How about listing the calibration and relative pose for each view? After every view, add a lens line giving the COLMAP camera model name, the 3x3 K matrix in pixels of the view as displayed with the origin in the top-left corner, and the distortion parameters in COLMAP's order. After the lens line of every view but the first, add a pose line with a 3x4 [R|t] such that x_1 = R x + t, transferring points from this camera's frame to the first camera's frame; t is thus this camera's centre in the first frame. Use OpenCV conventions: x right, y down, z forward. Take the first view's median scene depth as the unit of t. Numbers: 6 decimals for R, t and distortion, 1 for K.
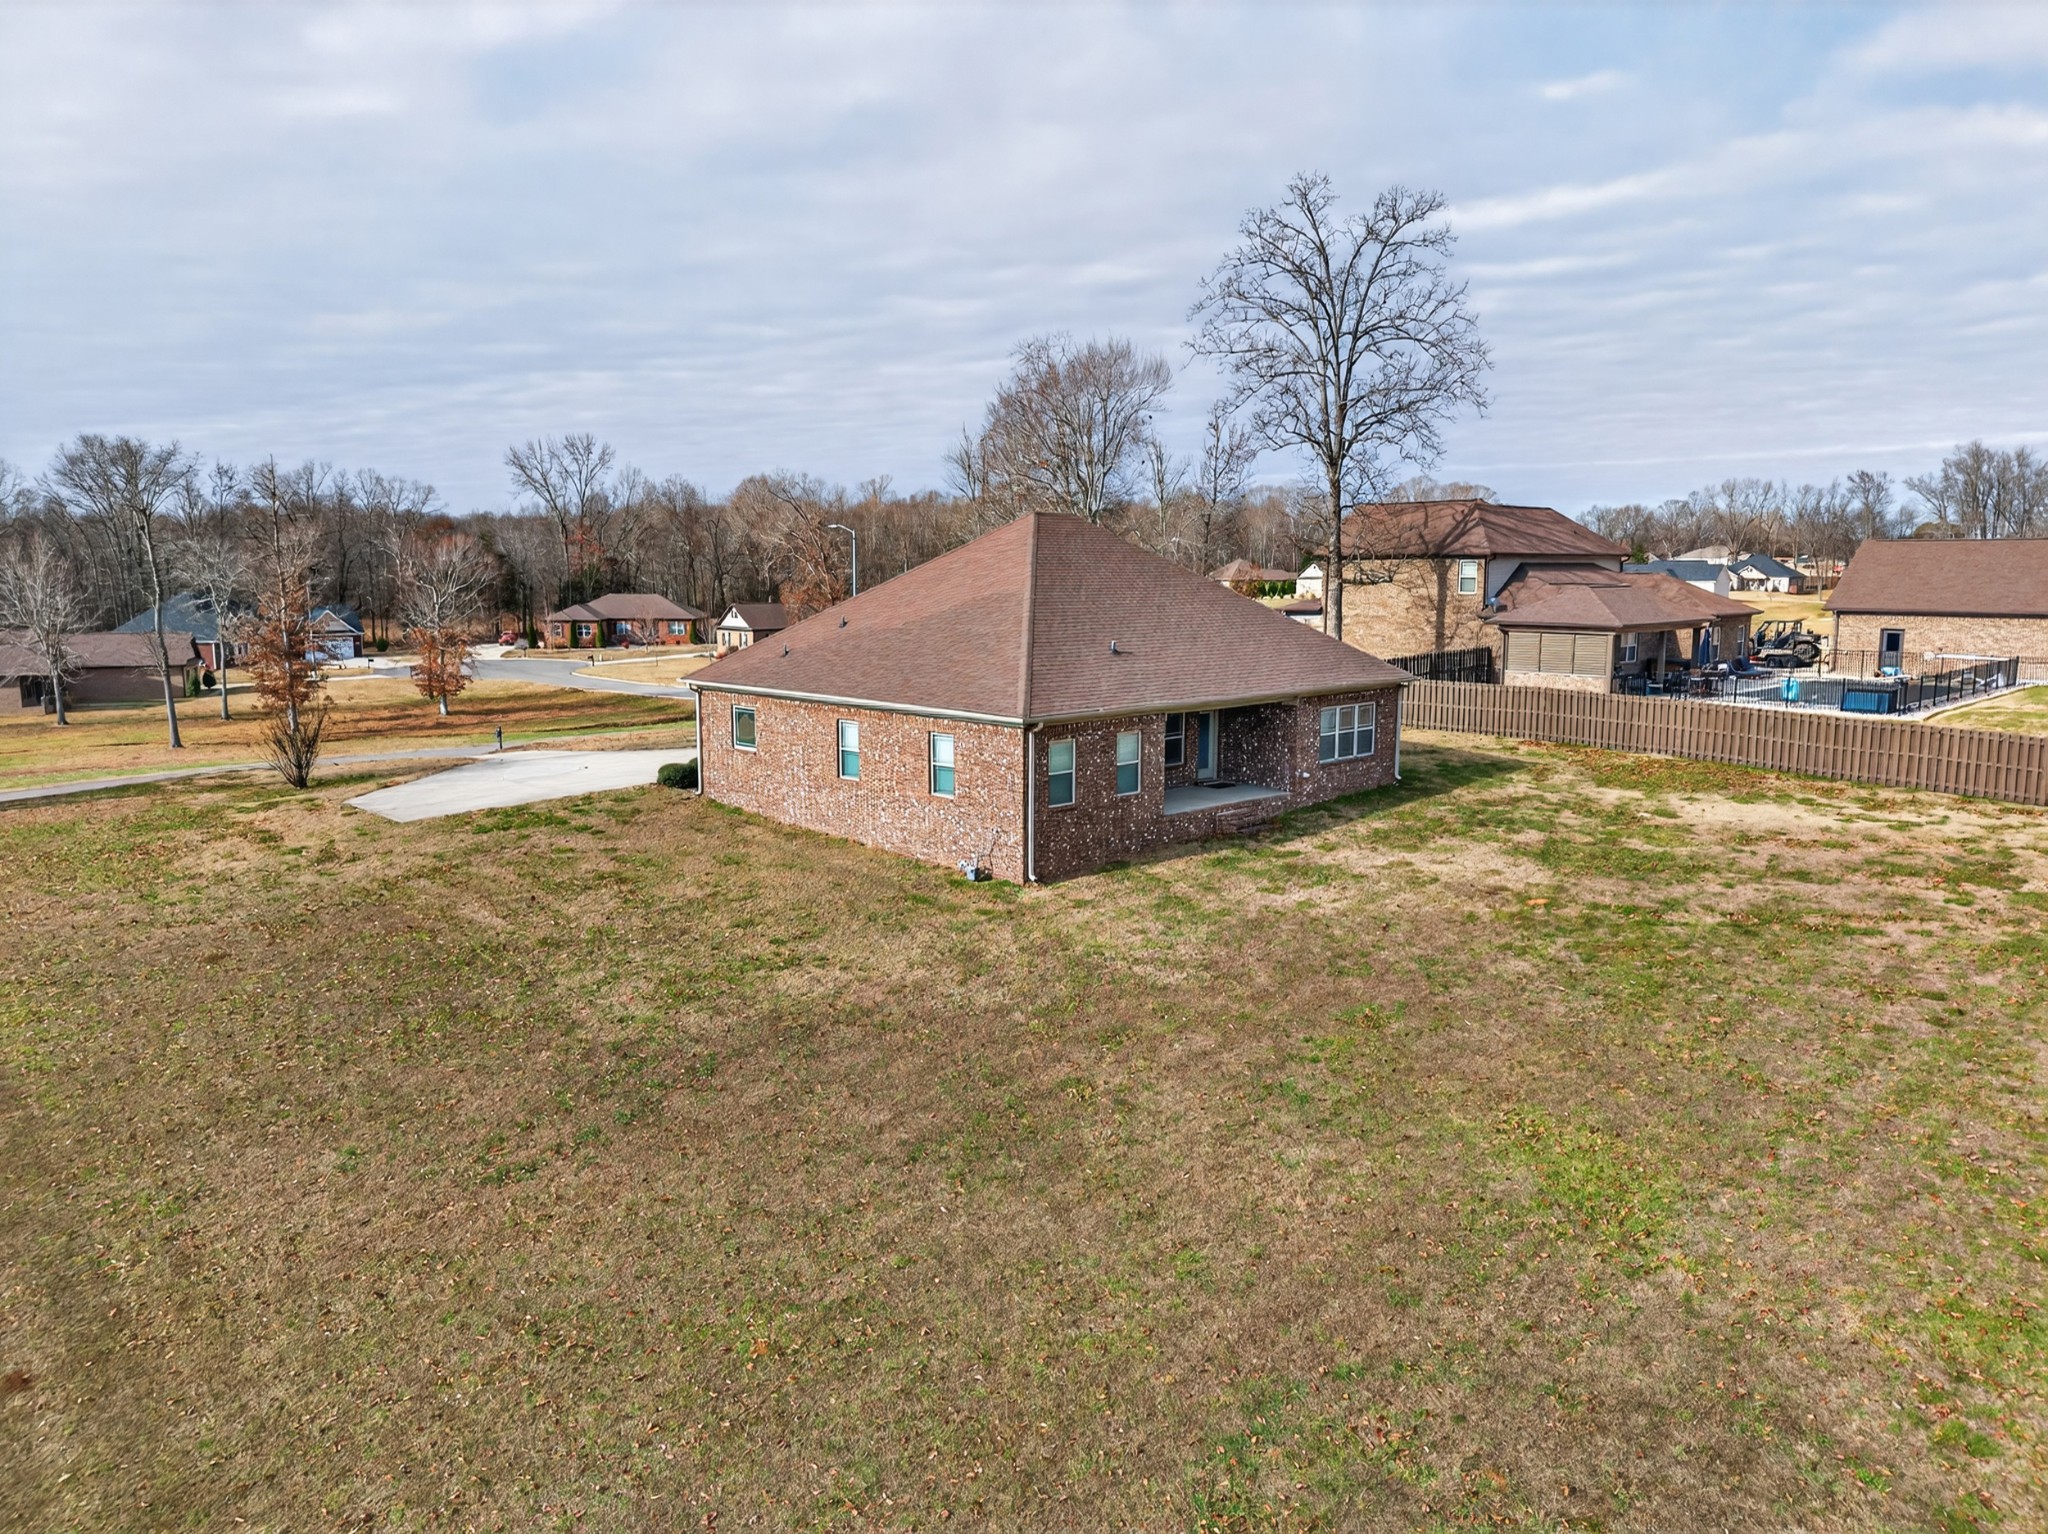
lens RADIAL K [[1402.9, 0, 1025.3], [0, 1402.9, 774.4], [0, 0, 1]] dist [0.027087, -0.031410]
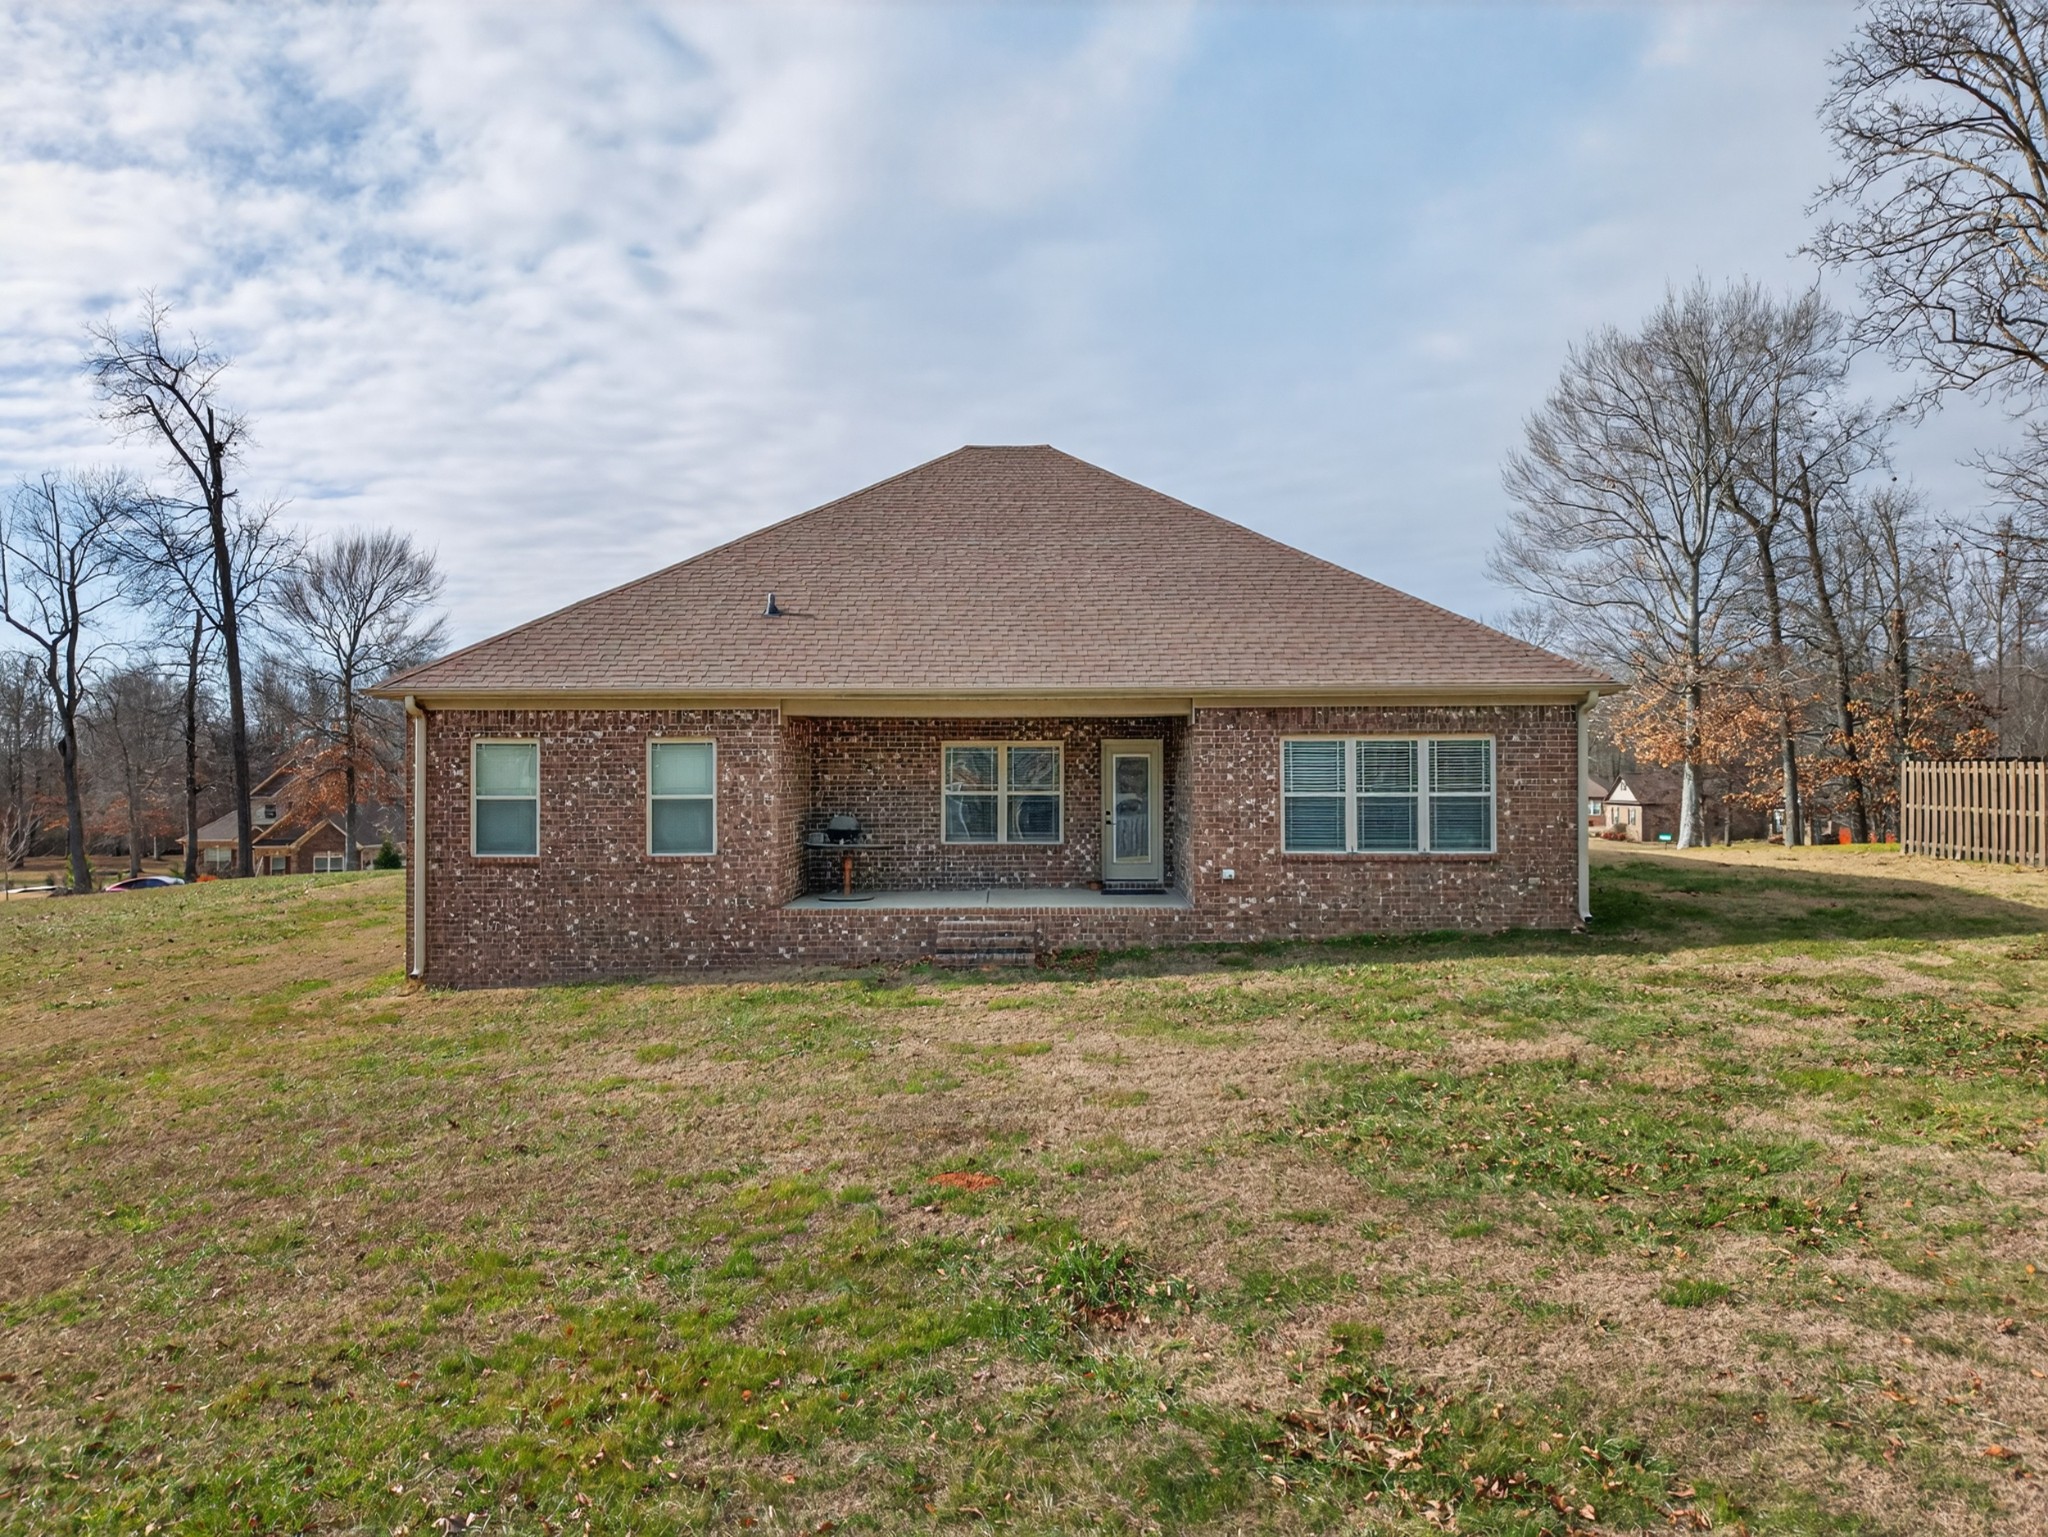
lens RADIAL K [[1402.9, 0, 1025.3], [0, 1402.9, 775.9], [0, 0, 1]] dist [0.027087, -0.031410]
pose [[0.715881, -0.001863, -0.698220, 0.480447], [-0.102002, 0.988989, -0.107220, 0.025370], [0.690732, 0.147977, 0.707808, 0.617498]]
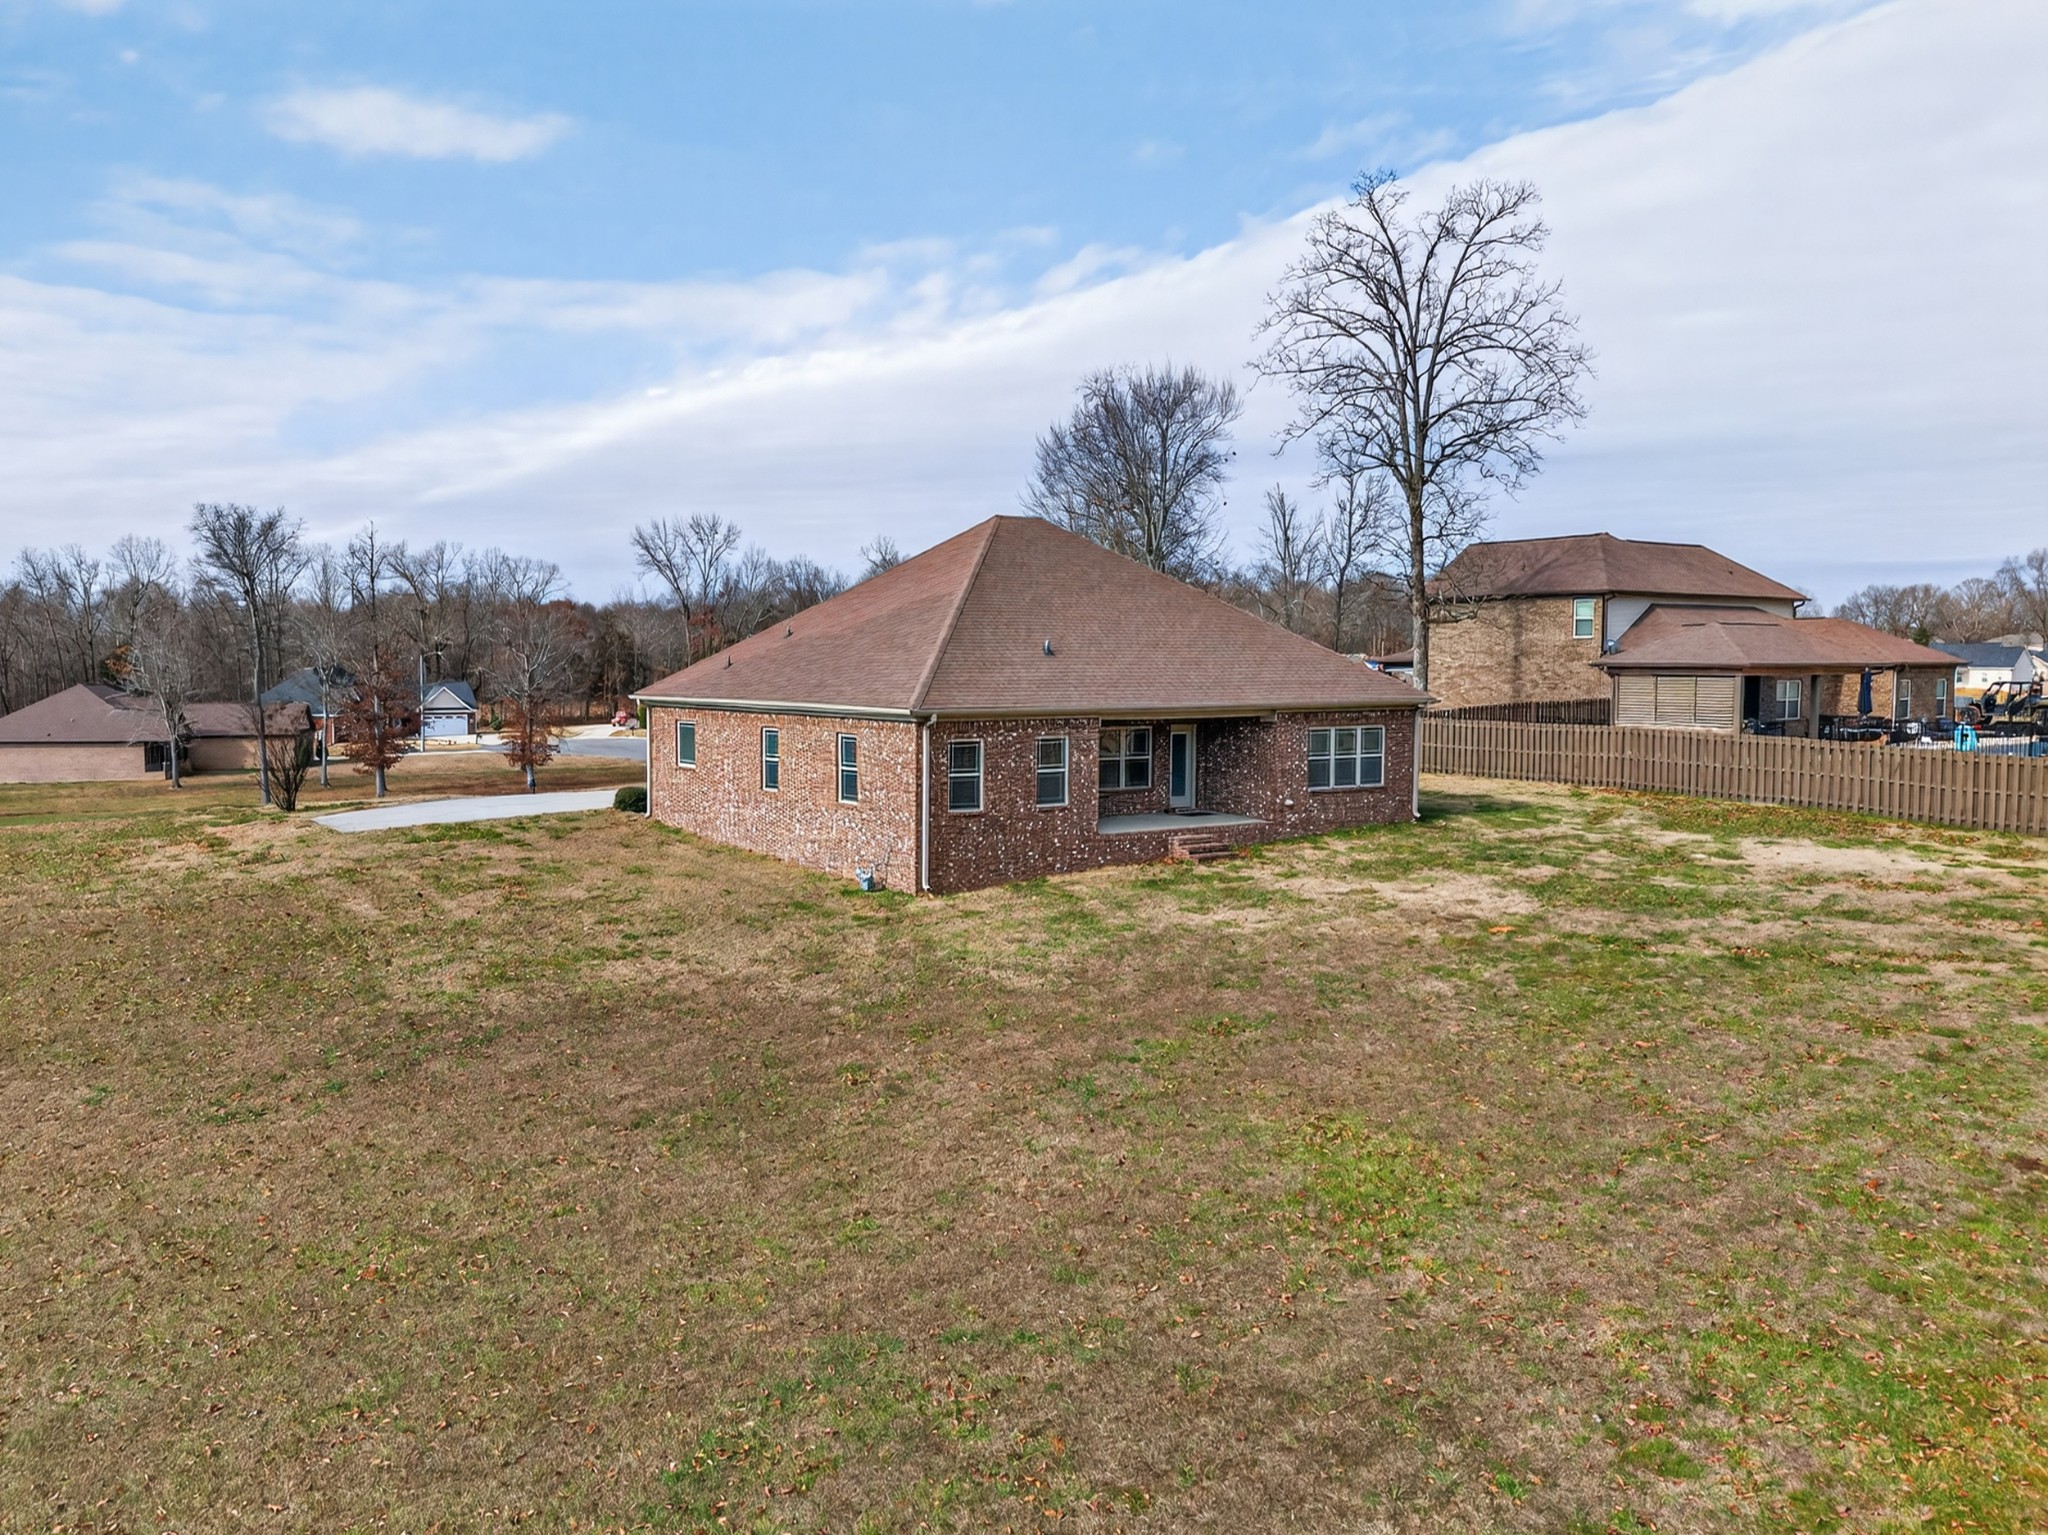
lens RADIAL K [[1534.7, 0, 936.5], [0, 1534.7, 765.6], [0, 0, 1]] dist [0.034424, -0.044207]
pose [[0.983329, 0.014201, -0.181279, 0.157749], [-0.029523, 0.996186, -0.082110, 0.063225], [0.179421, 0.086093, 0.979998, 0.016127]]
